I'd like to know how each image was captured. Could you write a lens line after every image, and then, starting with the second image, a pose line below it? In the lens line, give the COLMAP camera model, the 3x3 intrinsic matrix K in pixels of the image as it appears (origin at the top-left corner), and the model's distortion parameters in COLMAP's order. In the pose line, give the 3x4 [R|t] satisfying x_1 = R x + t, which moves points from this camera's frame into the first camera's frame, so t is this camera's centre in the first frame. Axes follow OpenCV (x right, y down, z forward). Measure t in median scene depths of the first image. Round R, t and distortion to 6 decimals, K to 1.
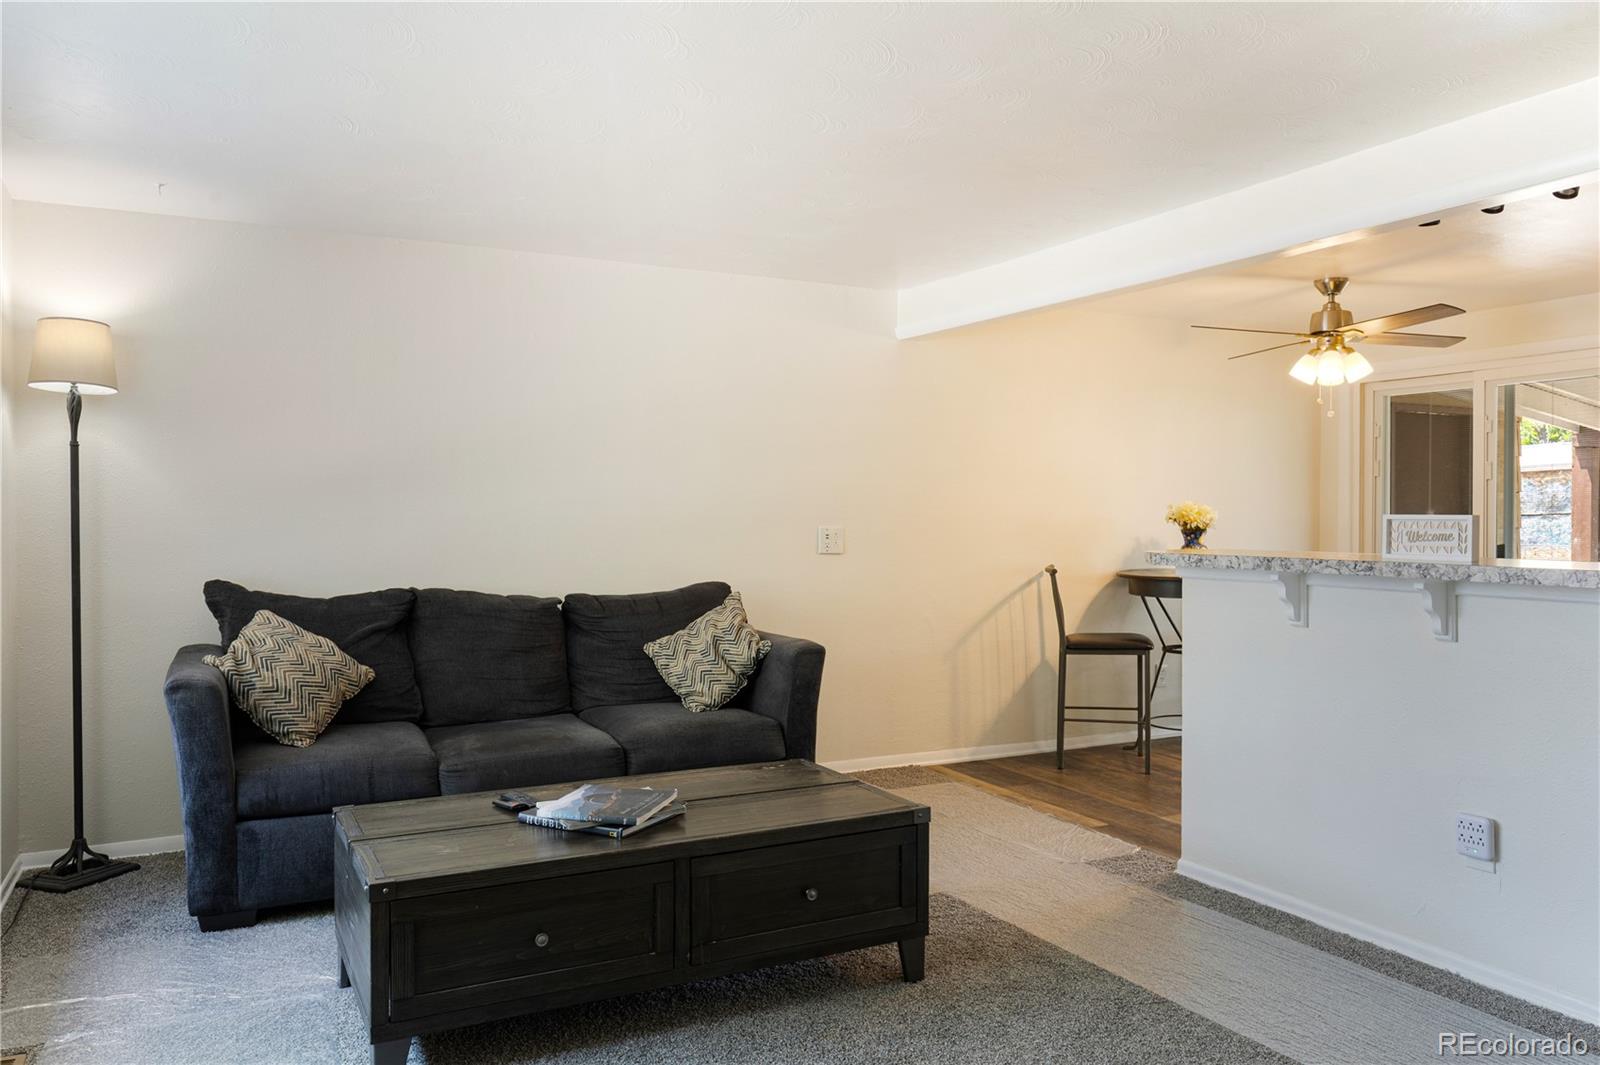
lens RADIAL K [[1173.6, 0, 811.3], [0, 1173.6, 525.3], [0, 0, 1]] dist [0.001740, -0.001437]
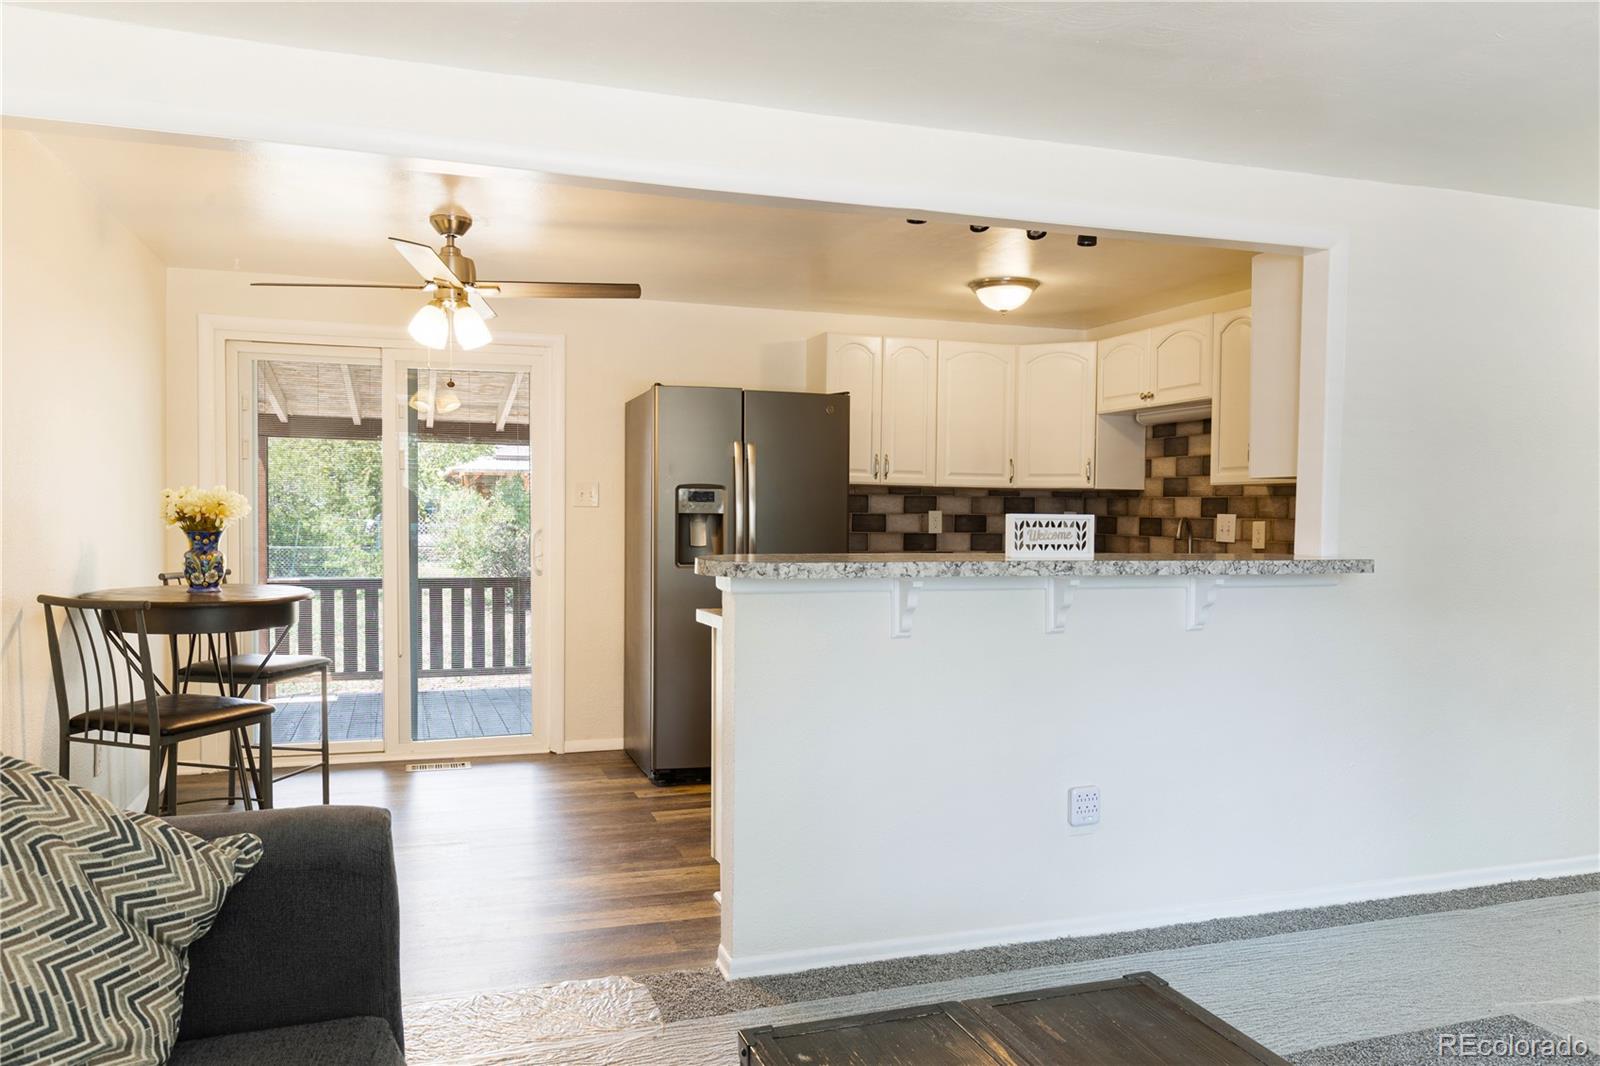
lens RADIAL K [[1173.6, 0, 800.4], [0, 1173.6, 552.8], [0, 0, 1]] dist [0.001740, -0.001437]
pose [[0.145011, -0.031475, 0.988929, -0.419413], [-0.001034, 0.999489, 0.031962, -0.006194], [-0.989429, -0.005657, 0.144904, 0.828076]]
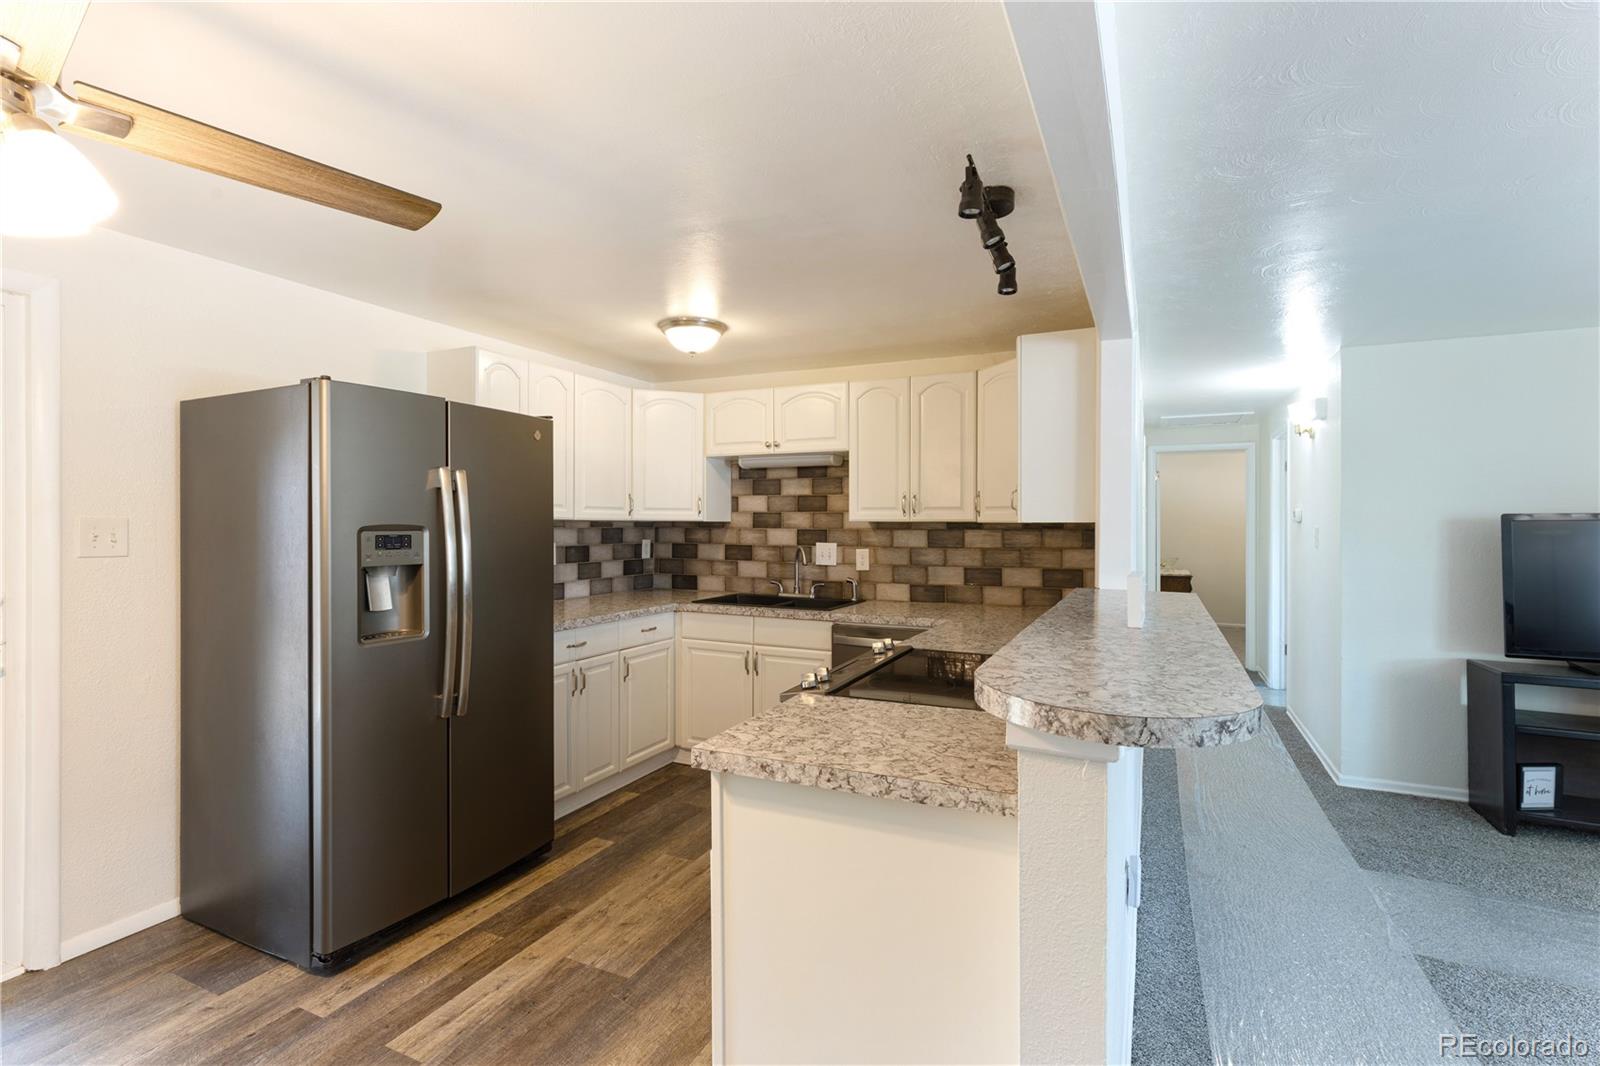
lens RADIAL K [[739.6, 0, 810.9], [0, 739.6, 525.4], [0, 0, 1]] dist [0.005424, -0.001100]
pose [[-0.619432, -0.002227, 0.785047, 0.159821], [0.005875, 0.999955, 0.007472, -0.041081], [-0.785028, 0.009240, -0.619391, 1.213676]]
